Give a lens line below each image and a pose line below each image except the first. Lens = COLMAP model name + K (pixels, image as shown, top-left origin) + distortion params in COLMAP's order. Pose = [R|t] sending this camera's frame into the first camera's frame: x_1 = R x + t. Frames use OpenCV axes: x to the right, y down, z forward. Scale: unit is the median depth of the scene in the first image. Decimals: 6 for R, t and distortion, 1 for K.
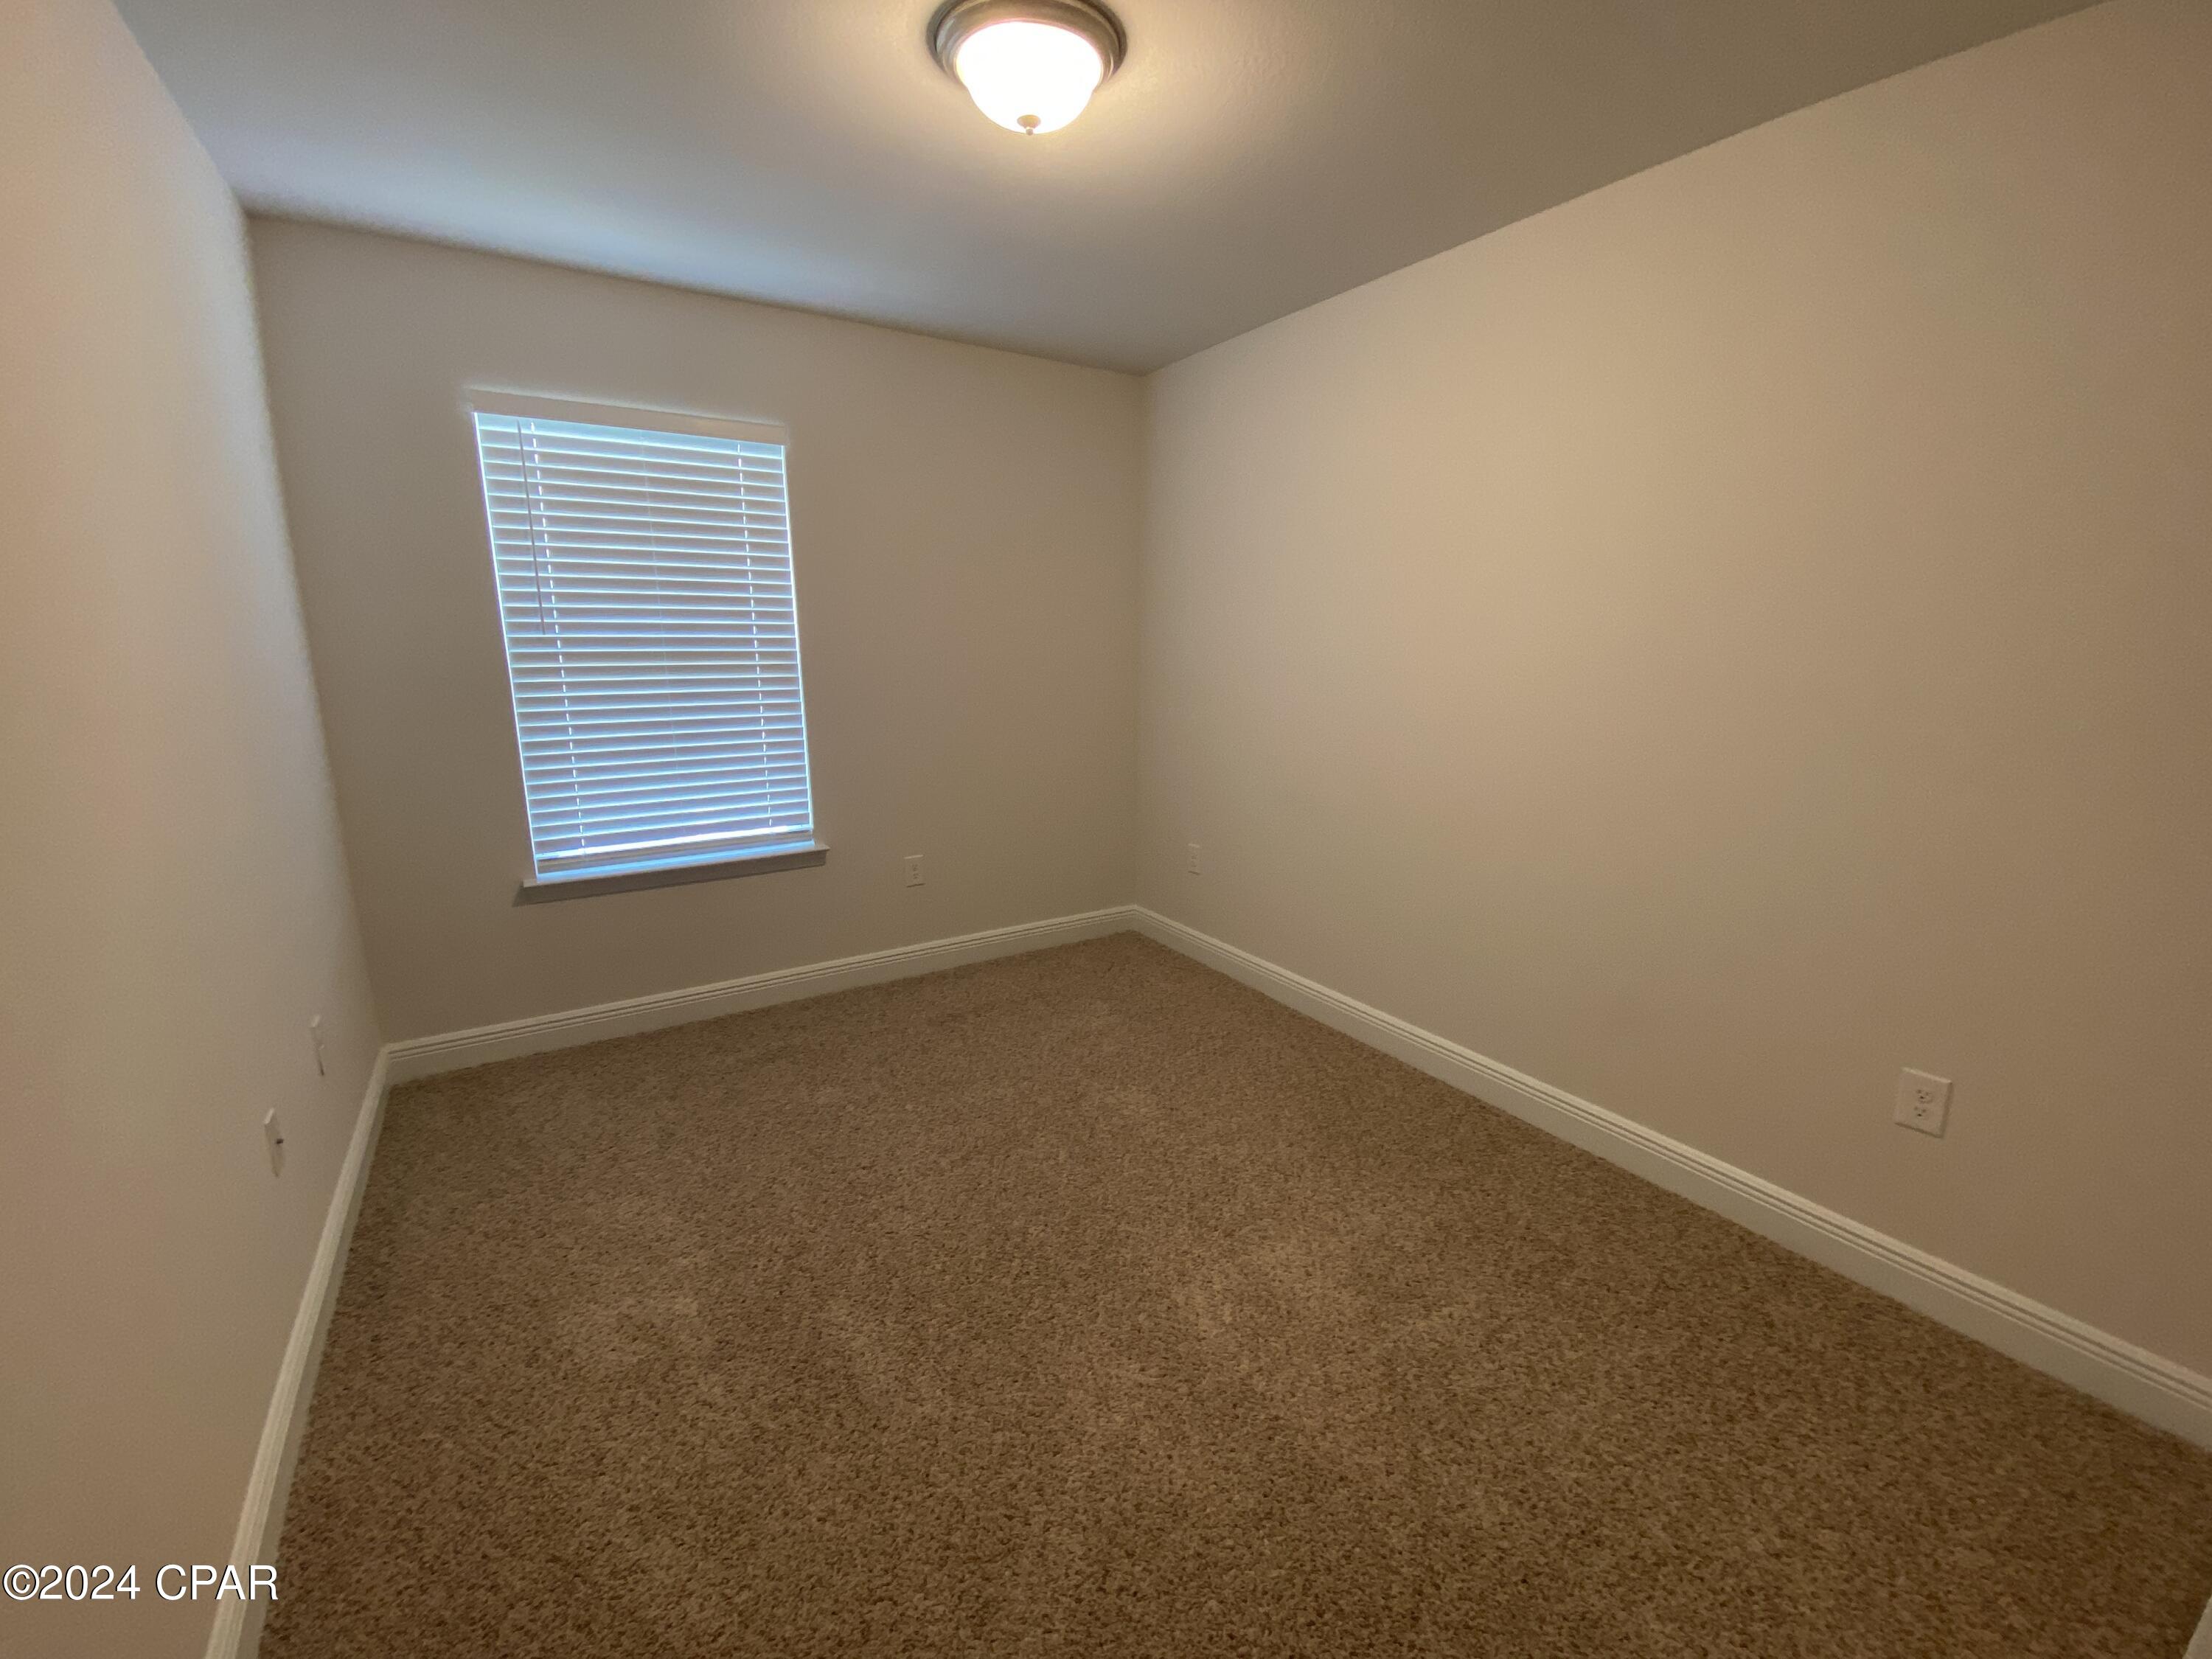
lens RADIAL K [[901.0, 0, 1107.4], [0, 901.0, 870.9], [0, 0, 1]] dist [-0.000771, -0.020458]
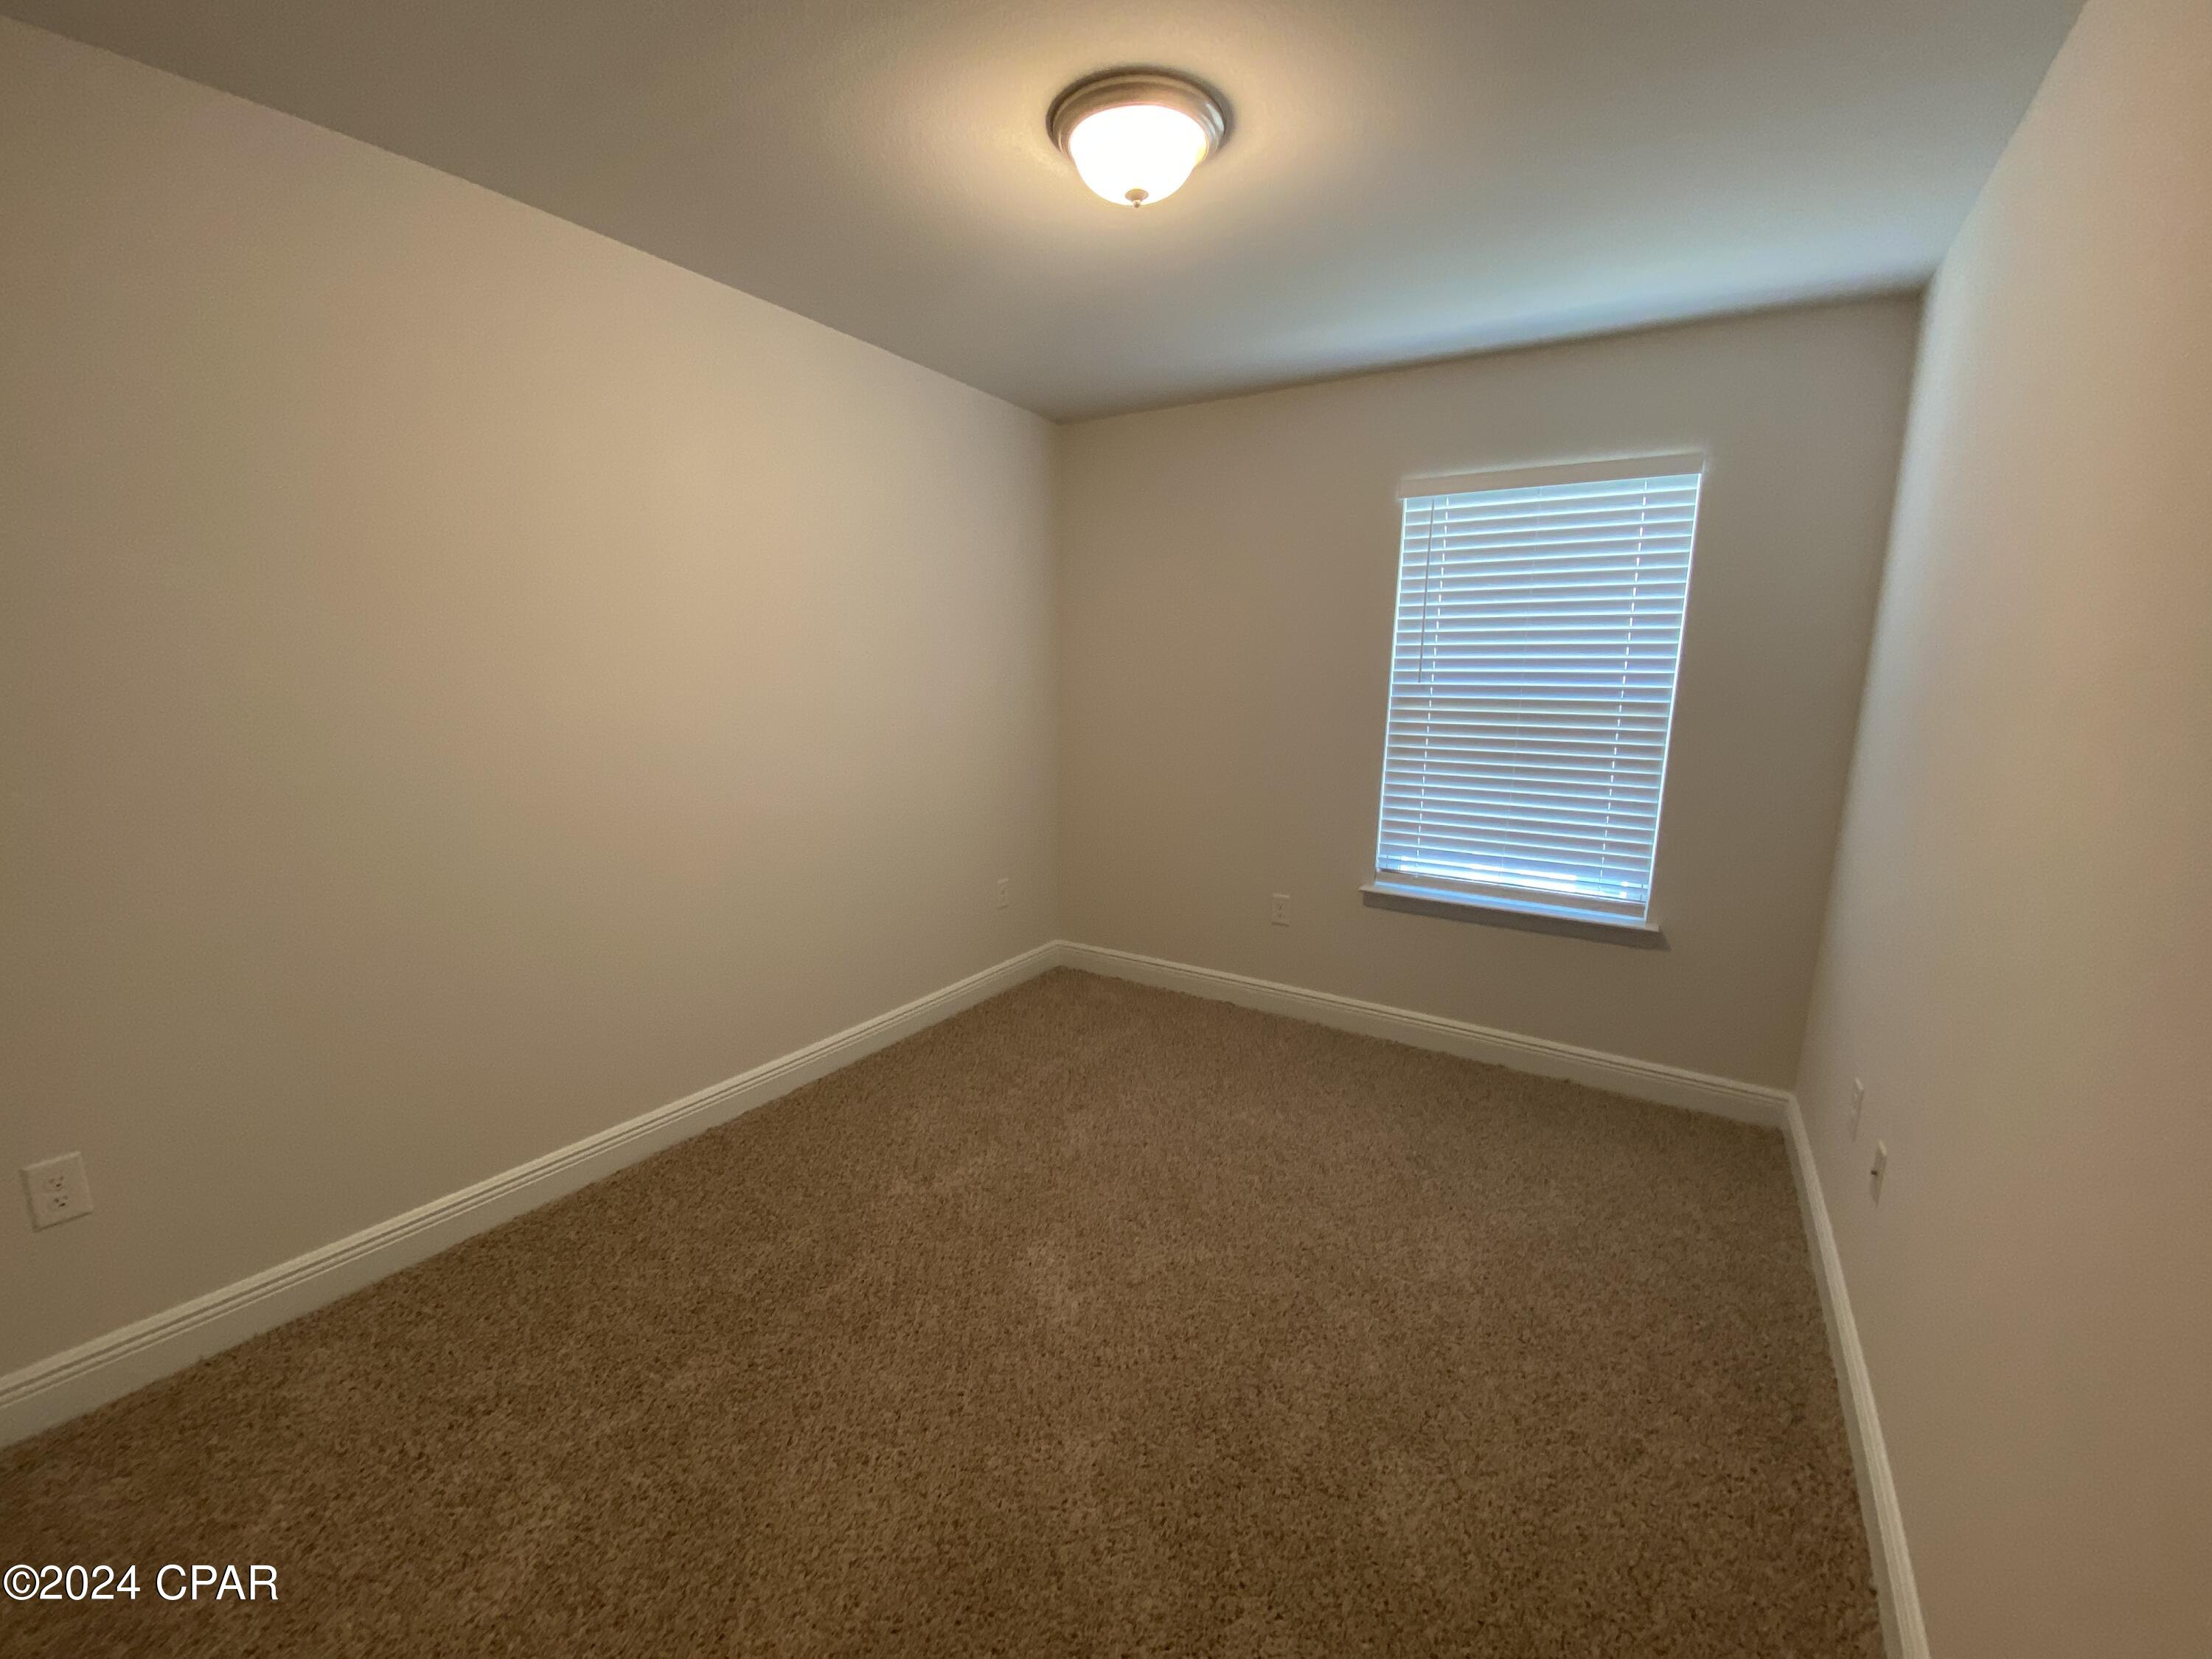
lens RADIAL K [[890.8, 0, 1091.5], [0, 890.8, 836.6], [0, 0, 1]] dist [0.015988, -0.019398]
pose [[0.393323, 0.163564, -0.904734, 0.261795], [-0.244286, 0.967269, 0.068669, -0.042749], [0.886353, 0.194004, 0.420405, 0.173242]]
